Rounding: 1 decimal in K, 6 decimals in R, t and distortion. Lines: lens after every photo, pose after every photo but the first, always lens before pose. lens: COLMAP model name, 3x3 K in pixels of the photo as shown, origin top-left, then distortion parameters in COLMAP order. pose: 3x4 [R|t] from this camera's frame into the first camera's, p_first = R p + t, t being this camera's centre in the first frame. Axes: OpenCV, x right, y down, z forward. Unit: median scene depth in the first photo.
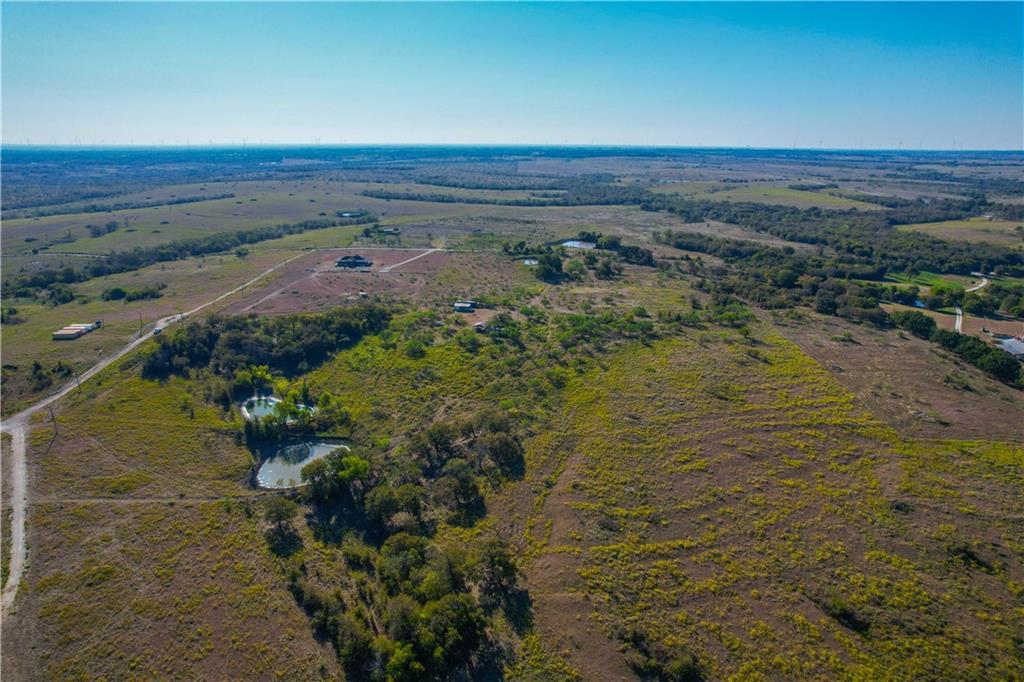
lens RADIAL K [[655.4, 0, 509.4], [0, 655.4, 338.4], [0, 0, 1]] dist [-0.072919, 0.060717]
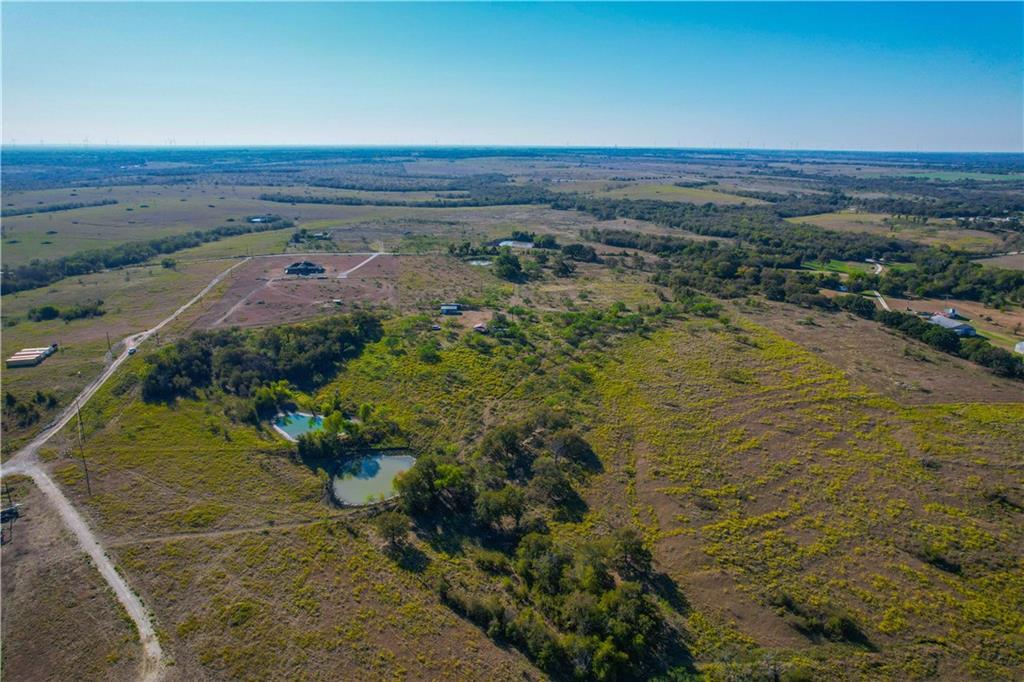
lens RADIAL K [[655.4, 0, 509.0], [0, 655.4, 337.5], [0, 0, 1]] dist [-0.072919, 0.060717]
pose [[0.981370, -0.053432, 0.184548, -0.219672], [0.053762, 0.998549, 0.003218, -0.005515], [-0.184452, 0.006763, 0.982818, 0.007948]]
